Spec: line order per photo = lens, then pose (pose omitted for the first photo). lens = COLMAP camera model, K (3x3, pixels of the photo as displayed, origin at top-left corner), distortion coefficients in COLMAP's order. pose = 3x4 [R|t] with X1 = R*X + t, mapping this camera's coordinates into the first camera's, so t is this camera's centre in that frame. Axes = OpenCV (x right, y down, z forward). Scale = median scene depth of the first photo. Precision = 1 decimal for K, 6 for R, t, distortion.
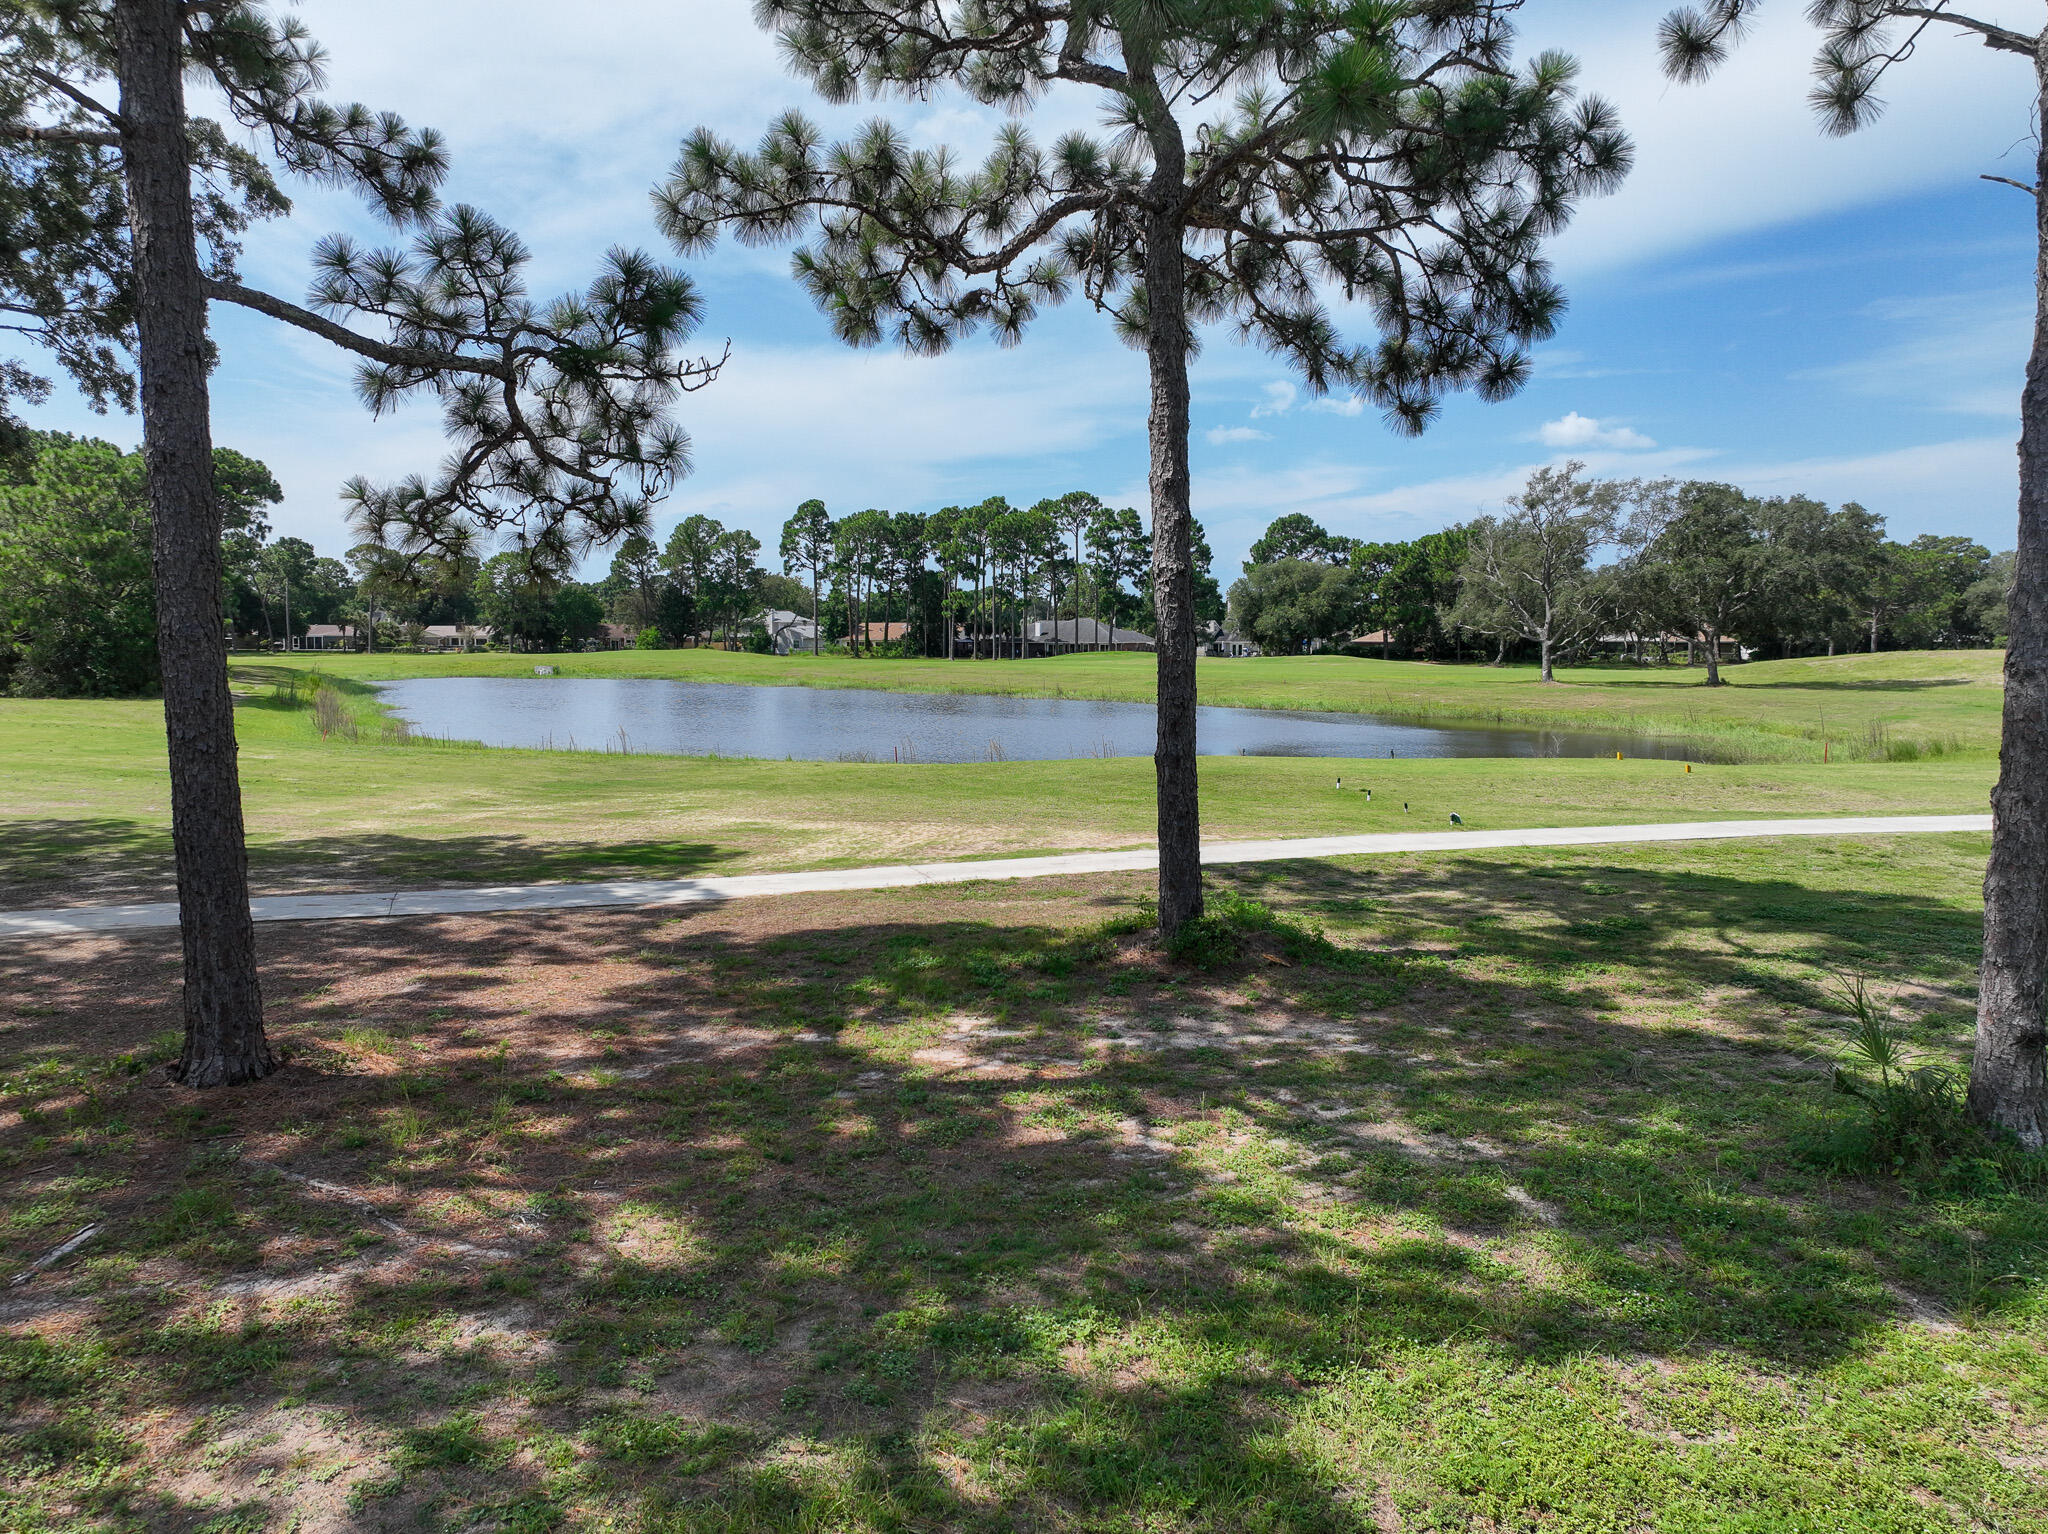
lens RADIAL K [[1450.4, 0, 1018.9], [0, 1450.4, 739.9], [0, 0, 1]] dist [0.063275, 0.001285]
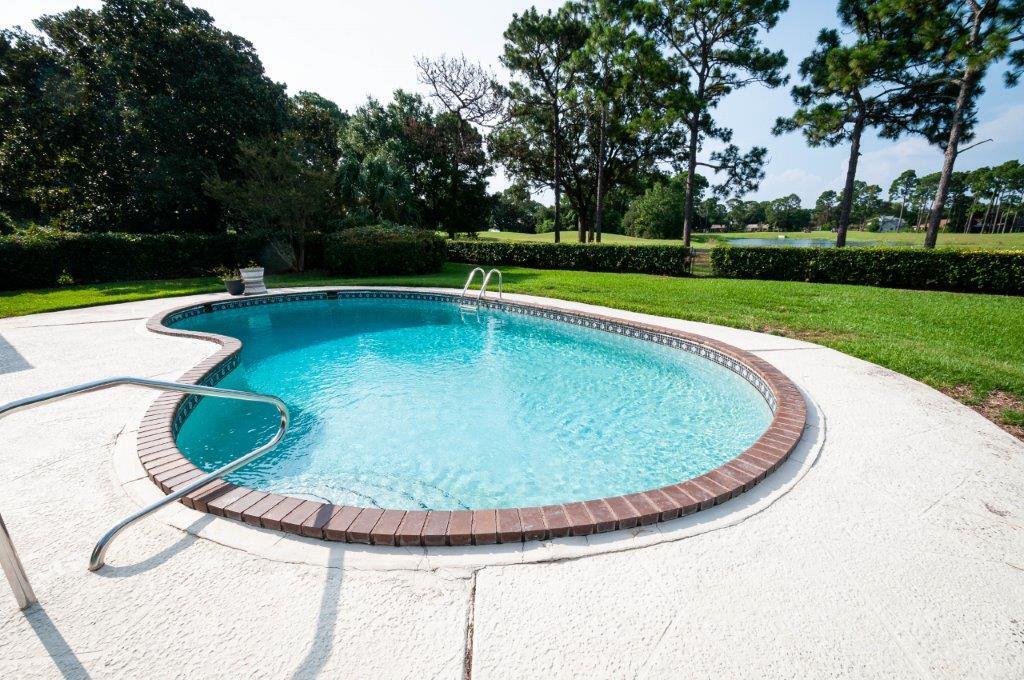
lens RADIAL K [[456.8, 0, 512.0], [0, 456.8, 340.0], [0, 0, 1]] dist [0.016984, -0.006146]
pose [[0.658016, 0.171529, -0.733207, 0.045080], [-0.049908, 0.981503, 0.184826, 0.013348], [0.751348, -0.085025, 0.654405, -0.083630]]
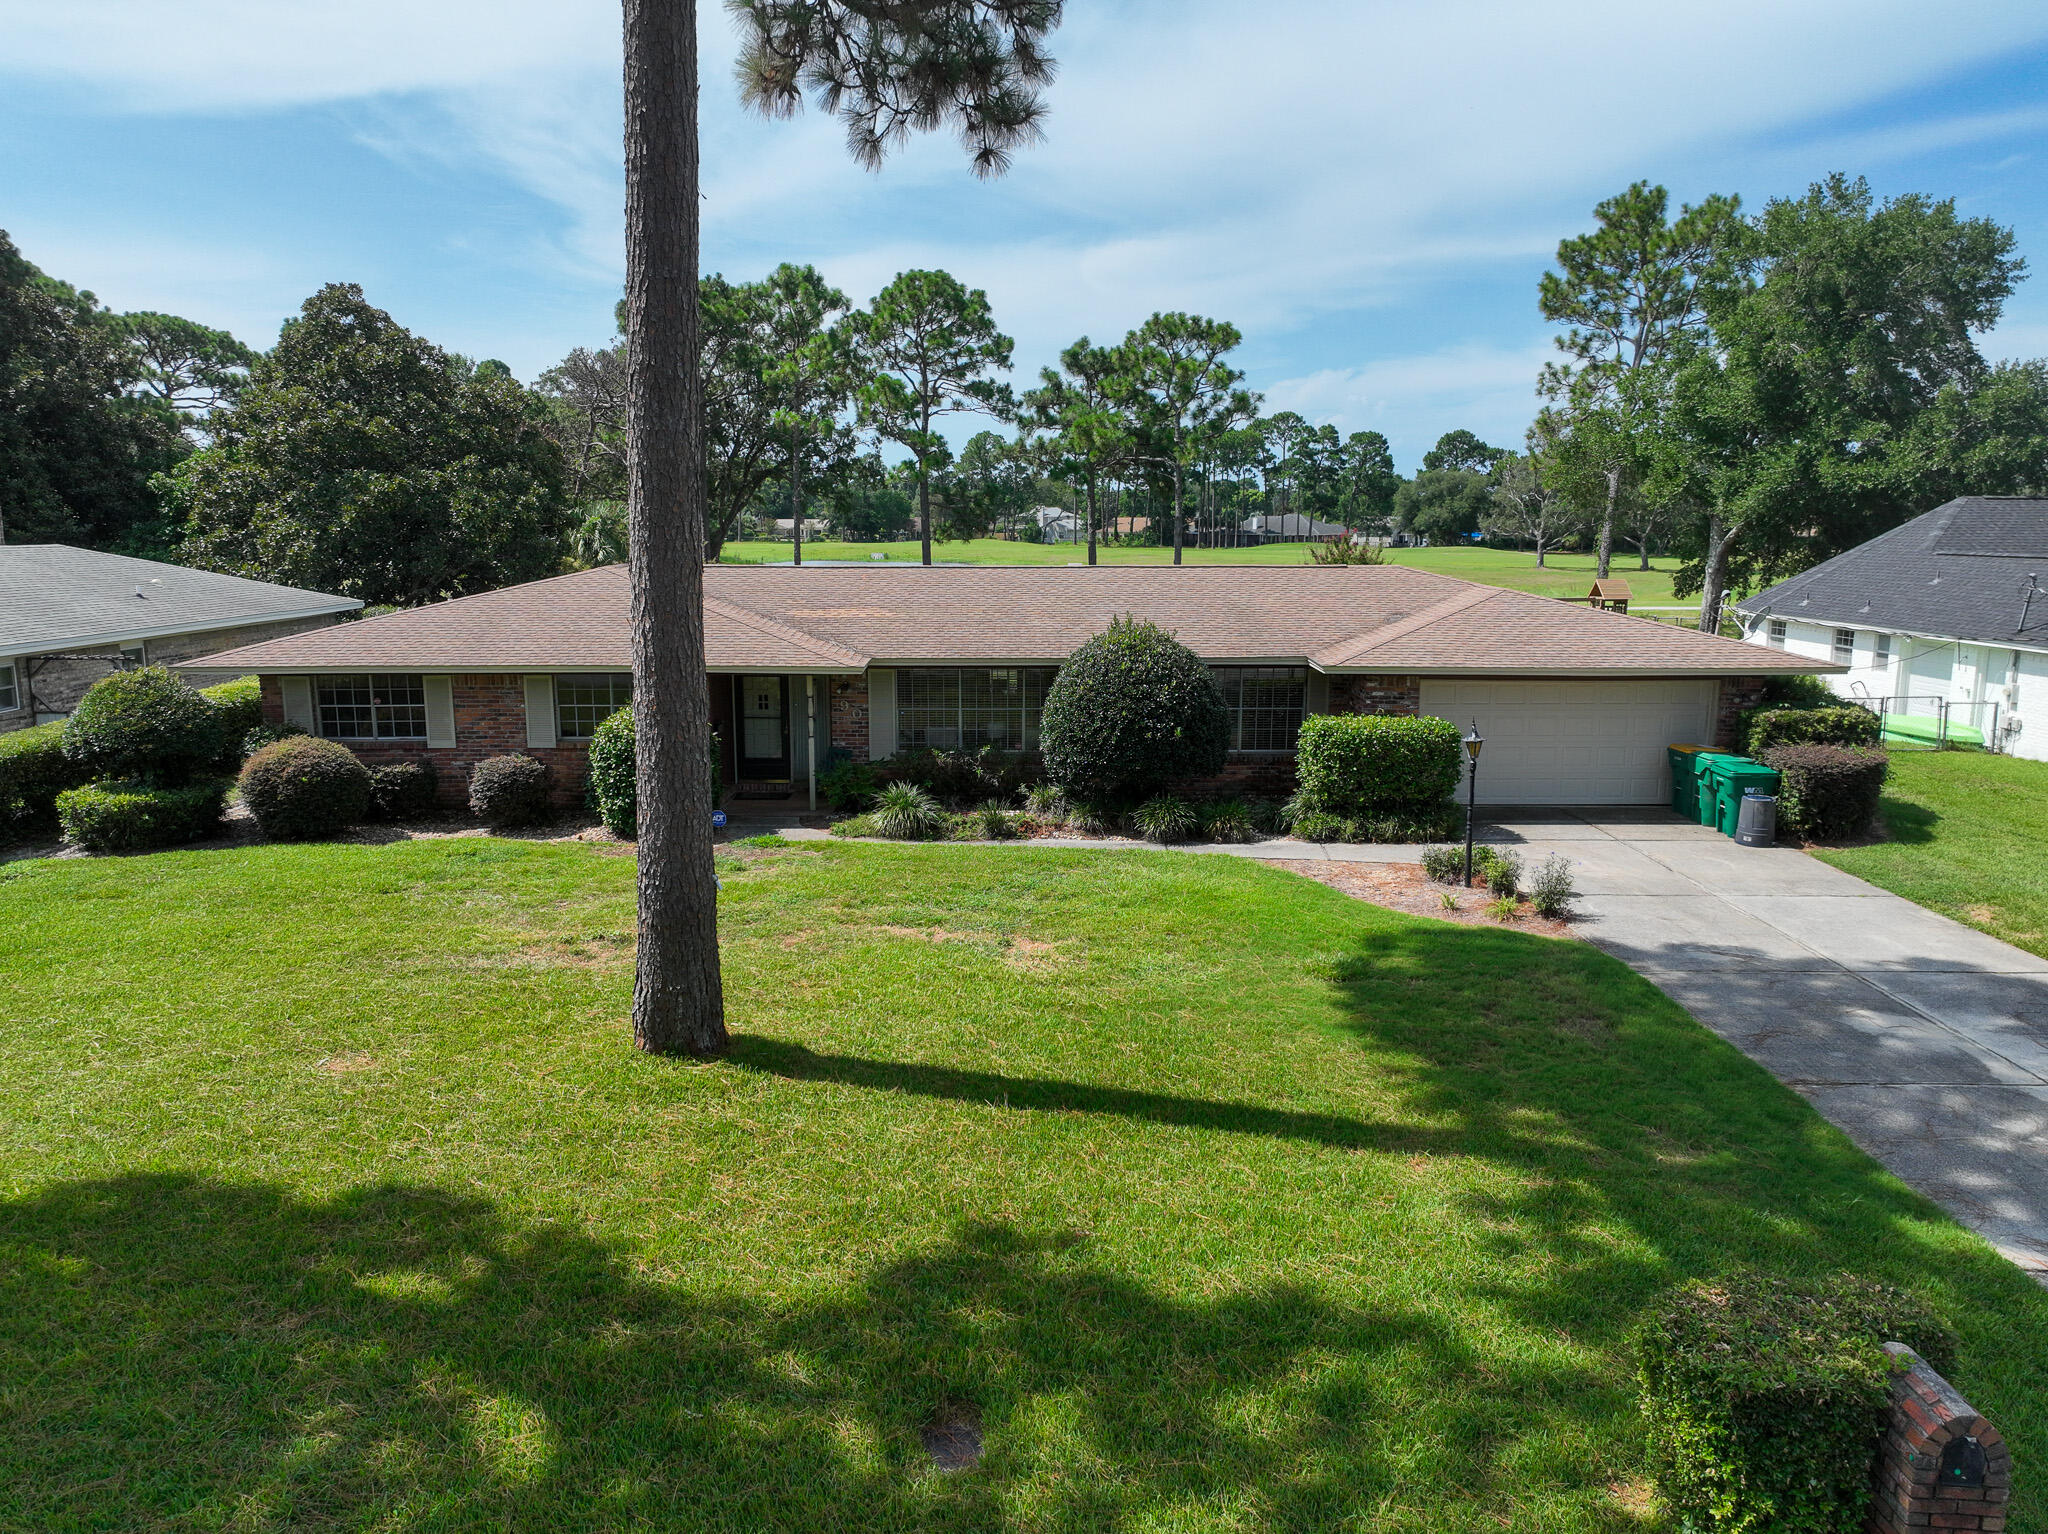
lens RADIAL K [[1431.6, 0, 1021.3], [0, 1431.6, 725.5], [0, 0, 1]] dist [0.002238, 0.000616]
pose [[0.982097, 0.026433, -0.186514, 0.053839], [-0.013168, 0.997317, 0.072003, 0.010672], [0.187917, -0.068258, 0.979810, -0.254469]]
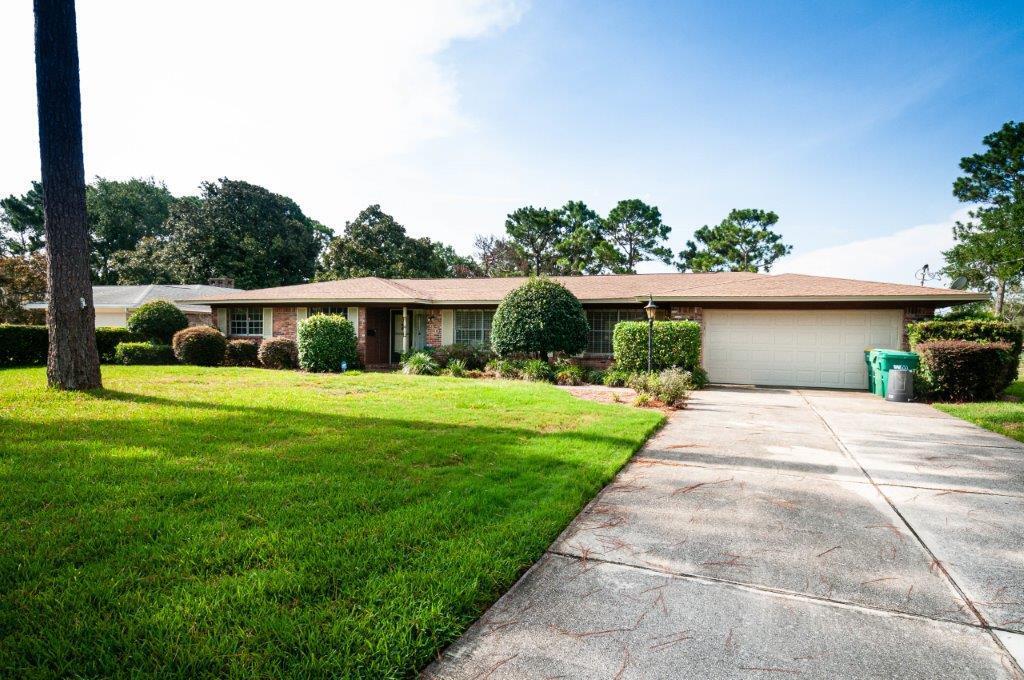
lens RADIAL K [[602.4, 0, 512.0], [0, 602.4, 340.0], [0, 0, 1]] dist [0.000127, -0.002688]
pose [[0.840892, 0.015158, -0.540991, 0.083611], [-0.056174, 0.996653, -0.059390, 0.024171], [0.538280, 0.080330, 0.838929, -0.224818]]
